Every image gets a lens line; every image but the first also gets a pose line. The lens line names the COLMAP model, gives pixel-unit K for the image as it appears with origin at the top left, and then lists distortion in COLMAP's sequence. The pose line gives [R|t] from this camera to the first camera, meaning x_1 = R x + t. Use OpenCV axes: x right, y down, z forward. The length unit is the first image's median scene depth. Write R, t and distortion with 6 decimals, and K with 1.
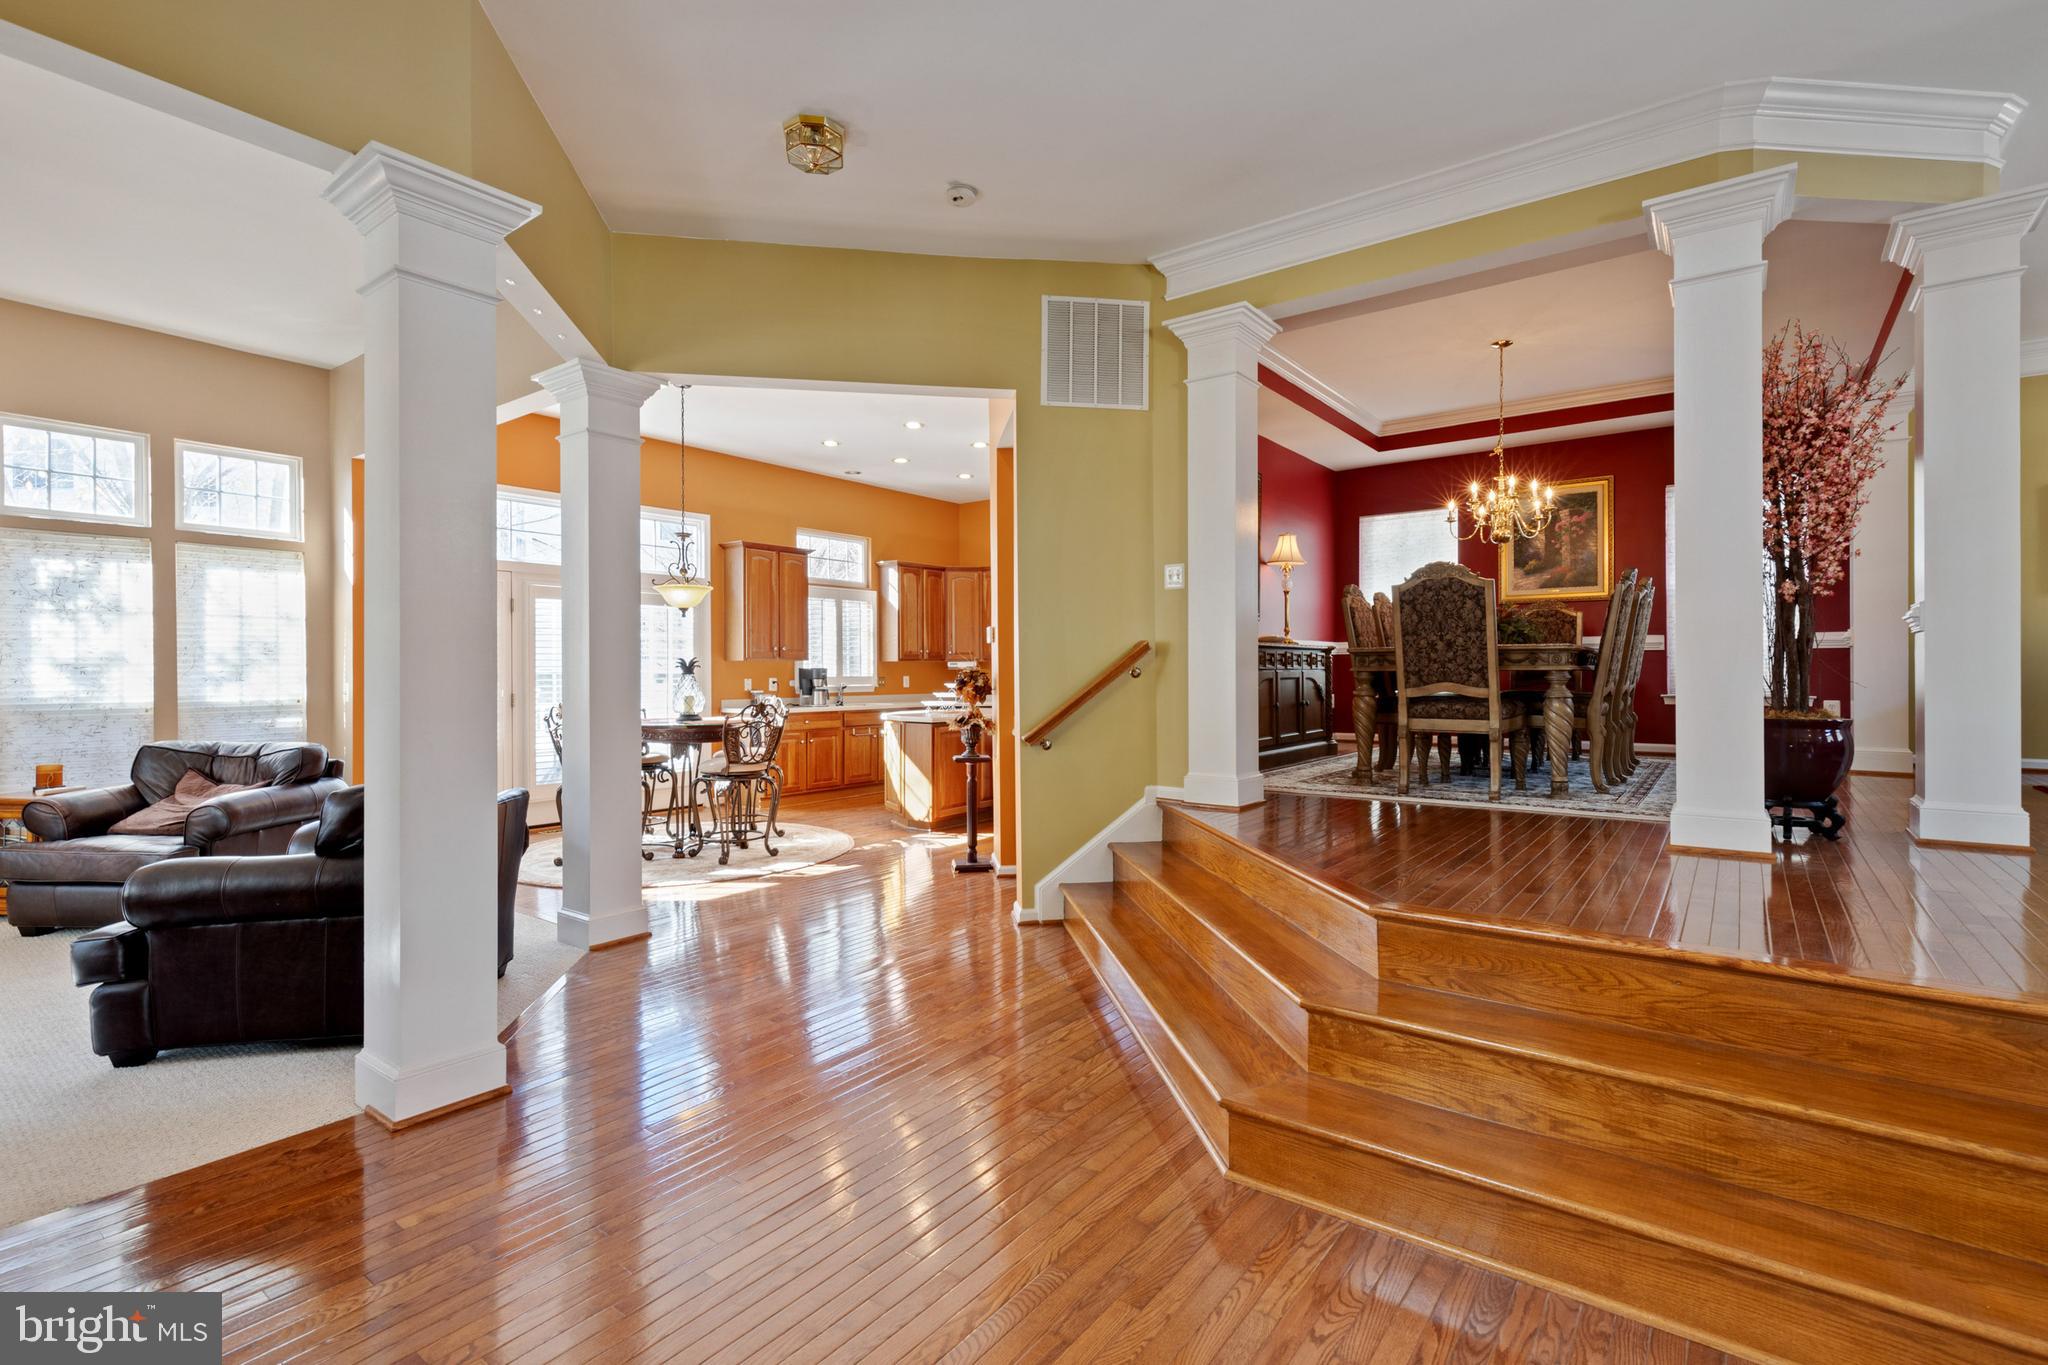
lens RADIAL K [[935.0, 0, 1029.0], [0, 935.0, 670.4], [0, 0, 1]] dist [0.000371, 0.000056]
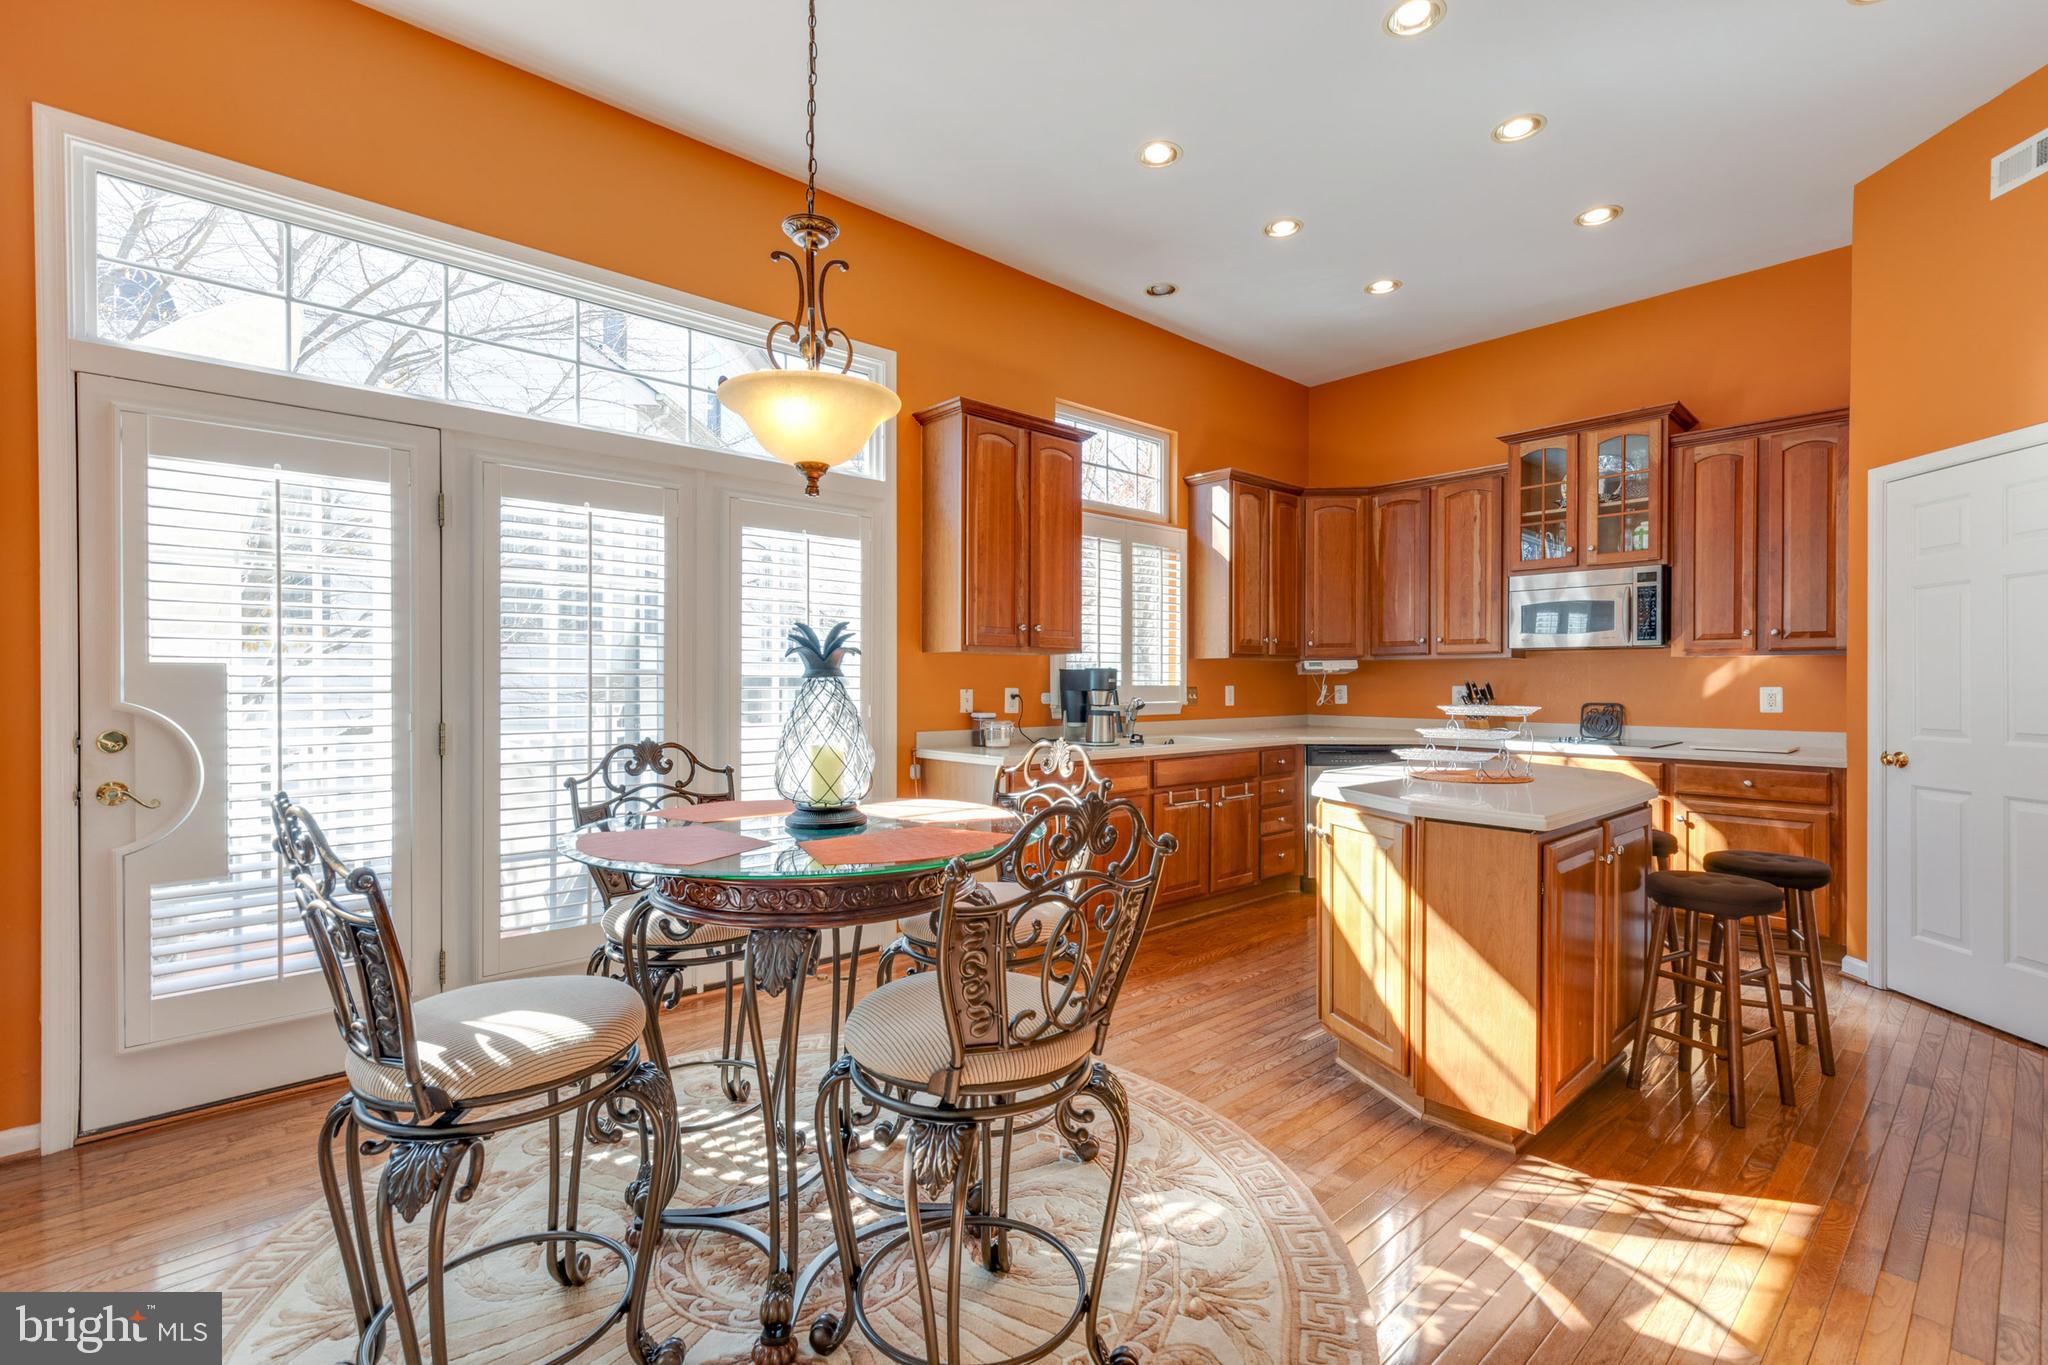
lens RADIAL K [[921.1, 0, 1031.9], [0, 921.1, 681.2], [0, 0, 1]] dist [0.000062, 0.000221]
pose [[0.983753, 0.004653, -0.179467, -0.171772], [-0.004110, 0.999986, 0.003401, 0.002514], [0.179480, -0.002608, 0.983758, 0.503309]]
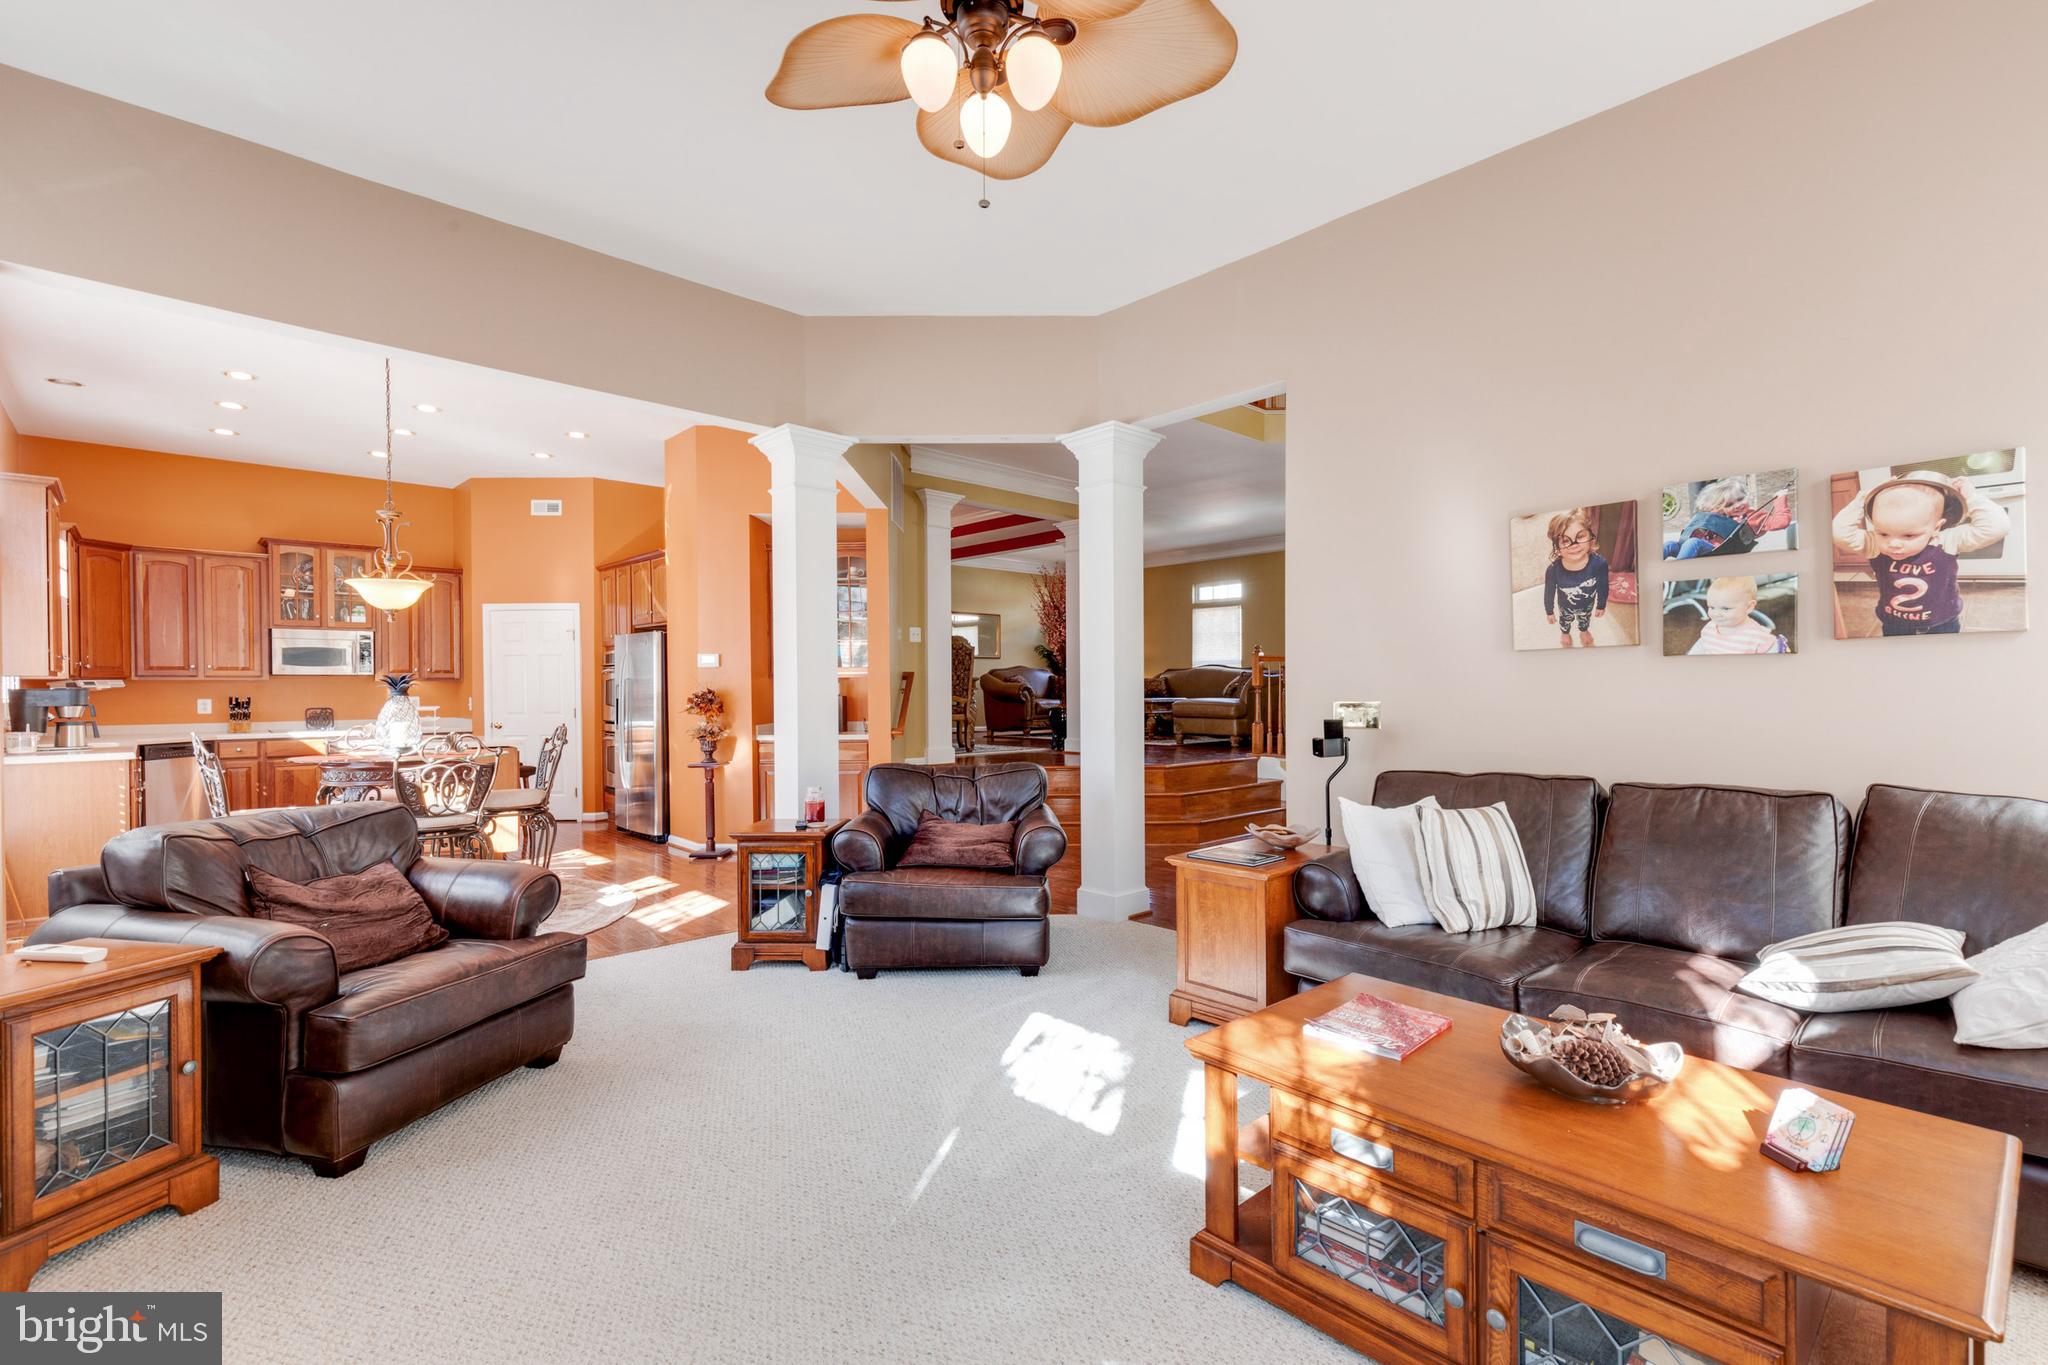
lens RADIAL K [[921.1, 0, 1031.9], [0, 921.1, 681.2], [0, 0, 1]] dist [0.000062, 0.000221]
pose [[0.165693, 0.011428, 0.986111, -0.907547], [0.004586, 0.999913, -0.012358, 0.005836], [-0.986167, 0.006570, 0.165626, 0.161047]]
